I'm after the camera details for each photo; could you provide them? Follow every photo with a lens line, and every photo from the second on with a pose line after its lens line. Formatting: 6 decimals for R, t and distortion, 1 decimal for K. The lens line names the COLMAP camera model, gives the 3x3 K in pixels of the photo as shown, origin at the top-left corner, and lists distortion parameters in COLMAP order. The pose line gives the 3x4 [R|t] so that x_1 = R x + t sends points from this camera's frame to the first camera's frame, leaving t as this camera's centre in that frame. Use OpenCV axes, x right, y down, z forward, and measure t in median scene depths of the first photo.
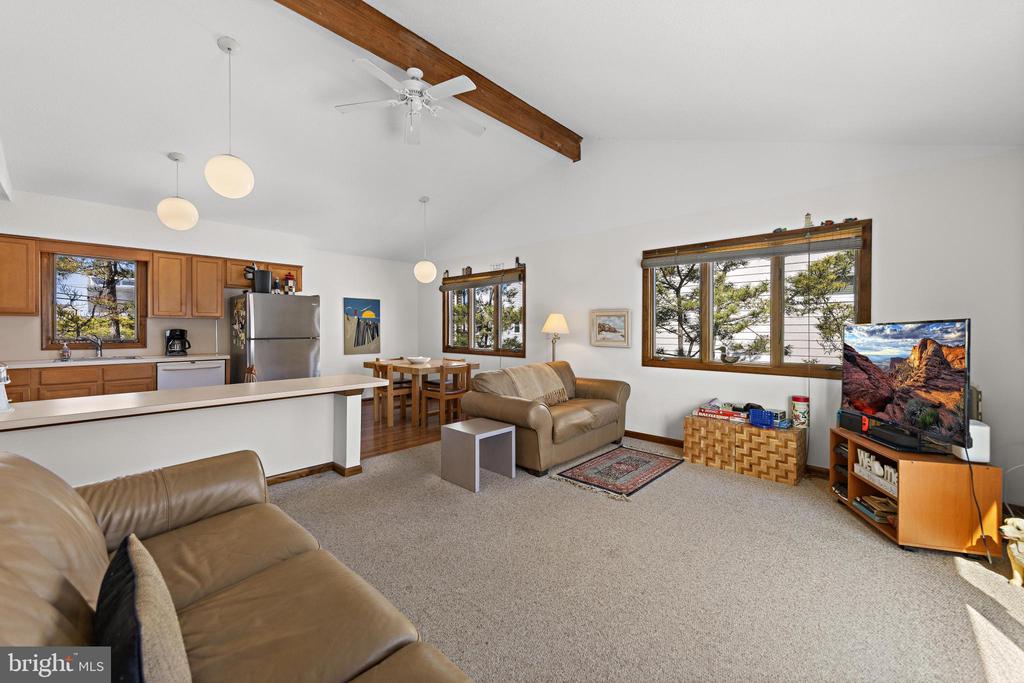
lens RADIAL K [[394.6, 0, 513.5], [0, 394.6, 330.7], [0, 0, 1]] dist [0.006024, 0.000756]
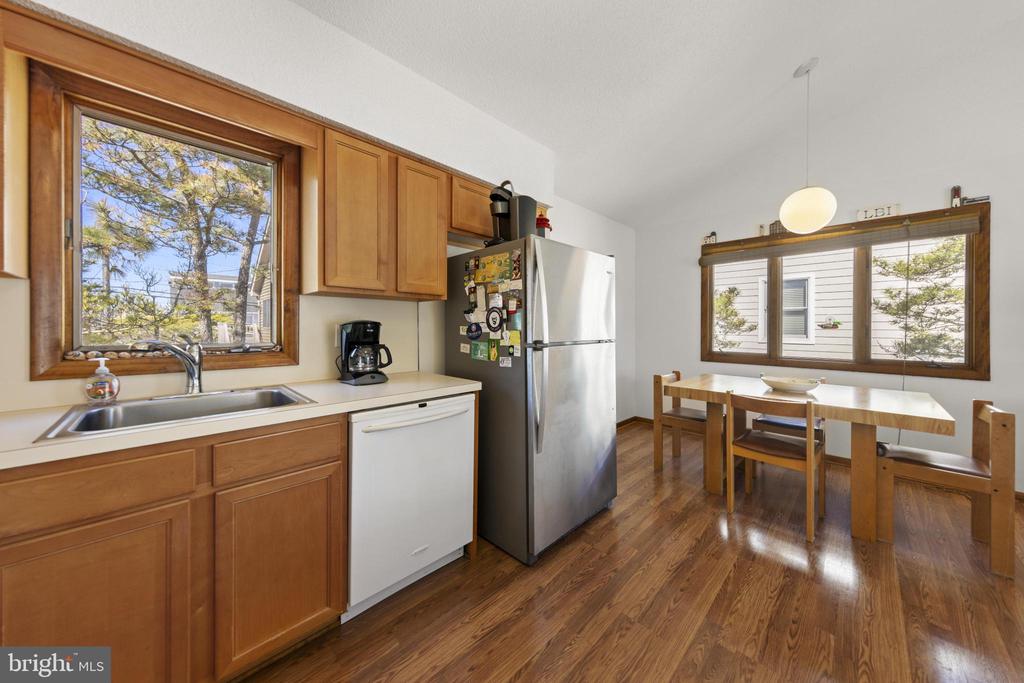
lens RADIAL K [[347.6, 0, 520.9], [0, 347.6, 325.8], [0, 0, 1]] dist [0.005221, 0.000319]
pose [[0.999515, 0.002862, -0.031020, -0.635244], [-0.003047, 0.999978, -0.005891, 0.002563], [0.031002, 0.005983, 0.999501, 0.594989]]
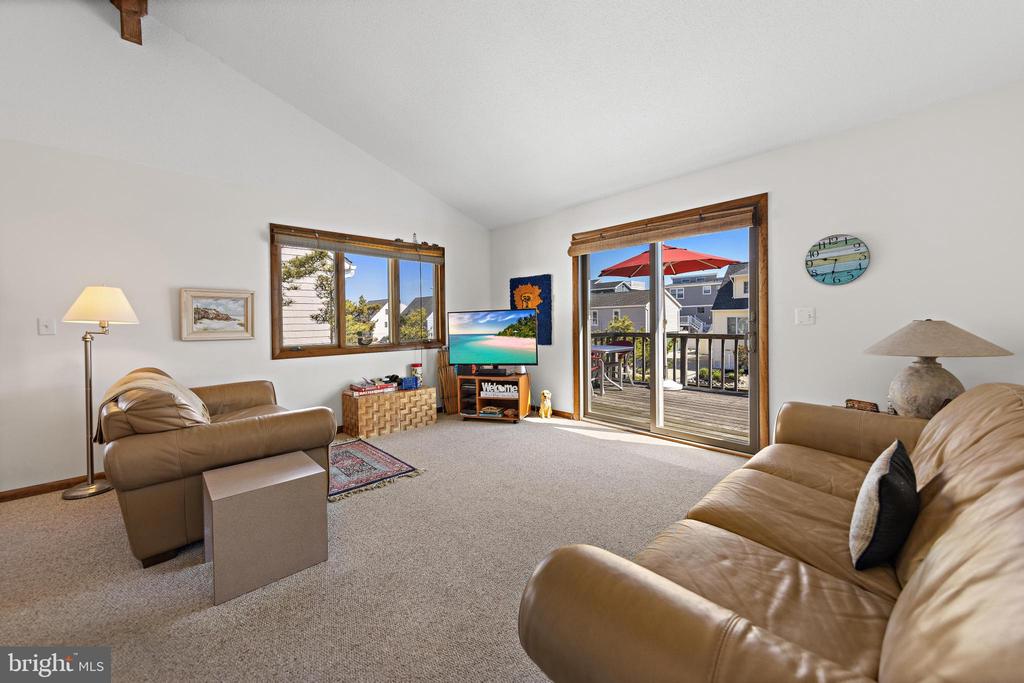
lens RADIAL K [[382.3, 0, 520.1], [0, 382.3, 324.2], [0, 0, 1]] dist [0.000857, -0.000481]
pose [[0.049015, -0.013631, 0.998705, -0.404648], [0.017679, 0.999762, 0.012778, 0.011465], [-0.998642, 0.017030, 0.049244, 0.377331]]
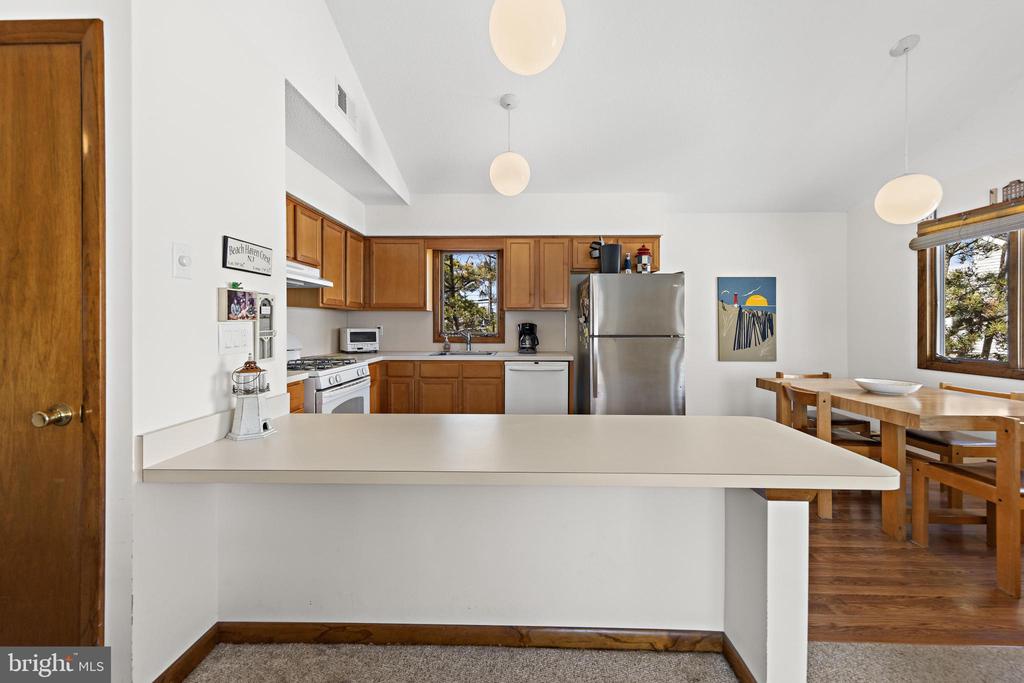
lens RADIAL K [[394.6, 0, 517.5], [0, 394.6, 323.2], [0, 0, 1]] dist [0.006024, 0.000756]
pose [[0.665962, -0.002418, -0.745982, -0.197178], [-0.003763, 0.999971, -0.006601, 0.002064], [0.745976, 0.007204, 0.665934, 0.378999]]
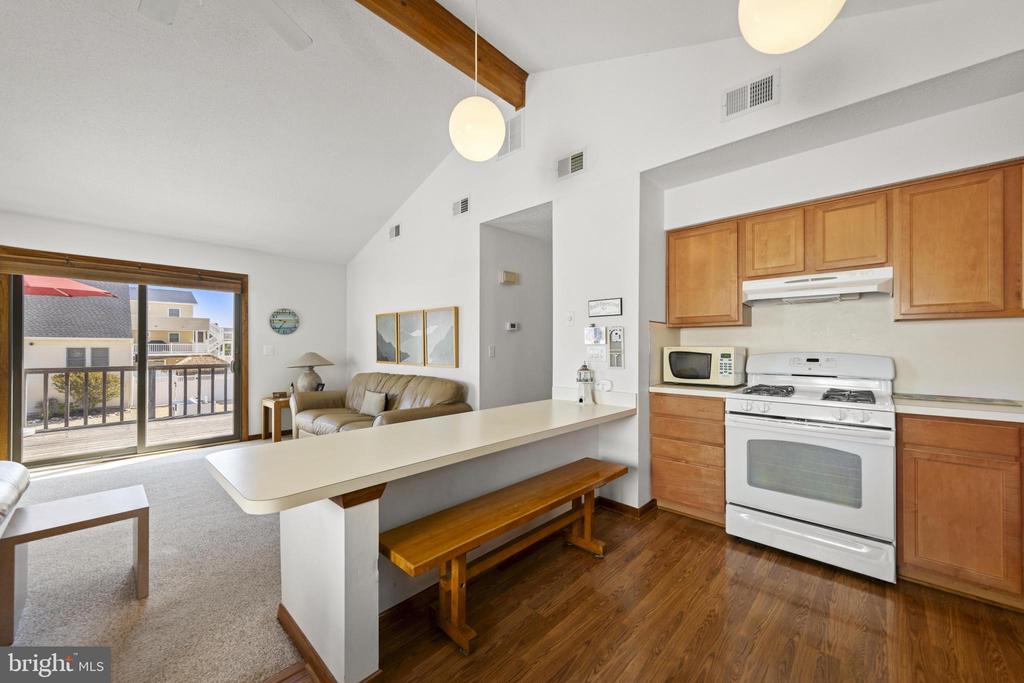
lens RADIAL K [[394.6, 0, 518.9], [0, 394.6, 344.8], [0, 0, 1]] dist [0.006024, 0.000756]
pose [[-0.999973, -0.001705, -0.007090, -0.473292], [-0.001676, 0.999990, -0.004155, 0.002989], [0.007097, -0.004143, -0.999966, 1.030120]]
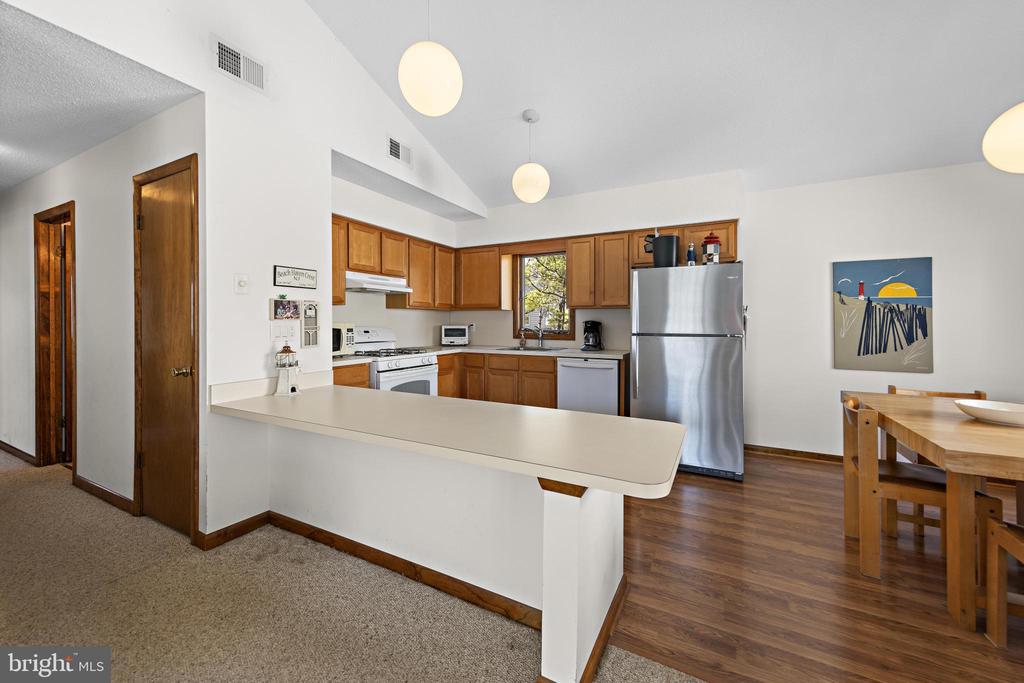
lens RADIAL K [[394.6, 0, 516.7], [0, 394.6, 321.4], [0, 0, 1]] dist [0.006024, 0.000756]
pose [[0.269272, -0.001553, -0.963063, -0.033704], [-0.005060, 0.999983, -0.003027, 0.001040], [0.963051, 0.005689, 0.269260, 0.571715]]
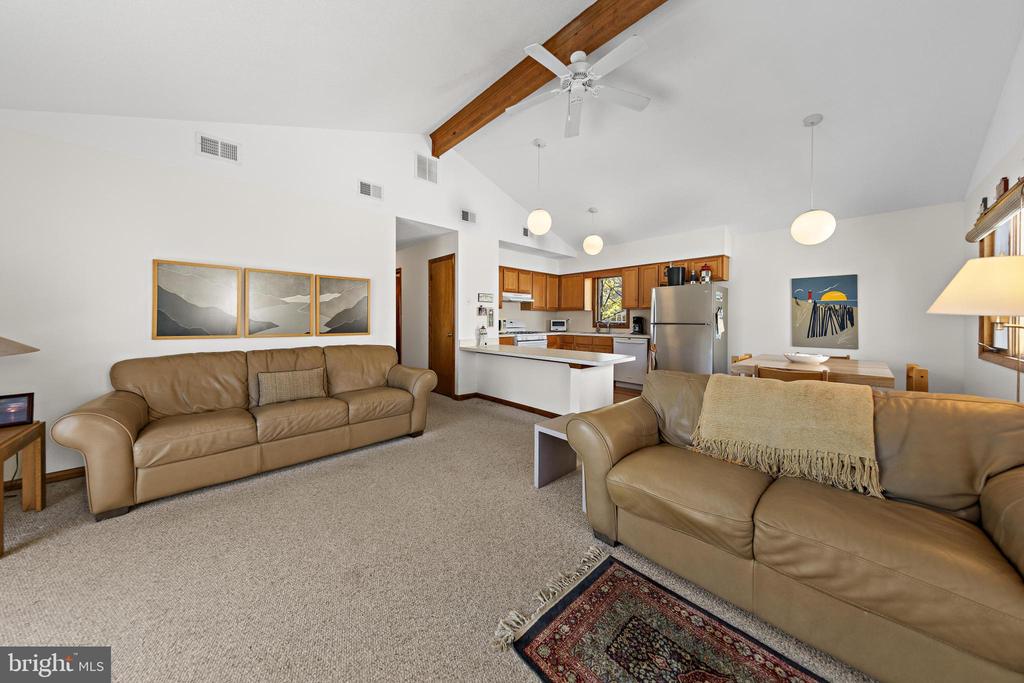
lens RADIAL K [[325.2, 0, 515.8], [0, 325.2, 319.8], [0, 0, 1]] dist [0.004832, -0.000019]
pose [[-0.054512, -0.001508, -0.998512, 0.390470], [-0.006958, 0.999975, -0.001131, 0.012147], [0.998489, 0.006886, -0.054521, 0.581347]]
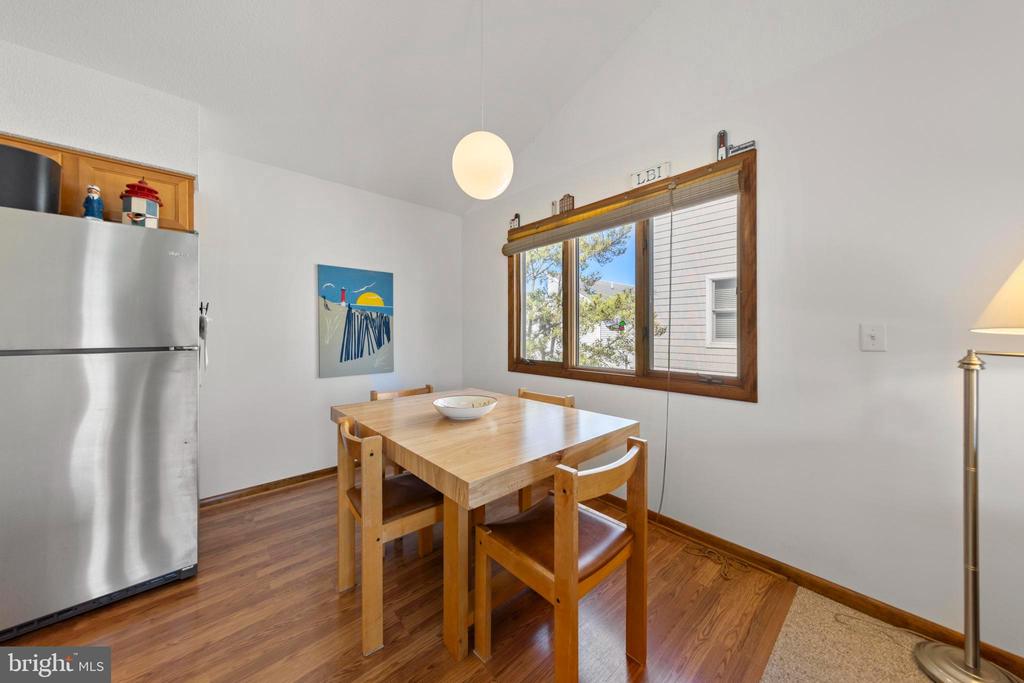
lens RADIAL K [[347.6, 0, 516.3], [0, 347.6, 329.7], [0, 0, 1]] dist [0.005221, 0.000319]
pose [[0.996596, -0.003066, -0.082383, -0.183015], [0.002288, 0.999952, -0.009544, 0.005755], [0.082409, 0.009323, 0.996555, 0.751449]]
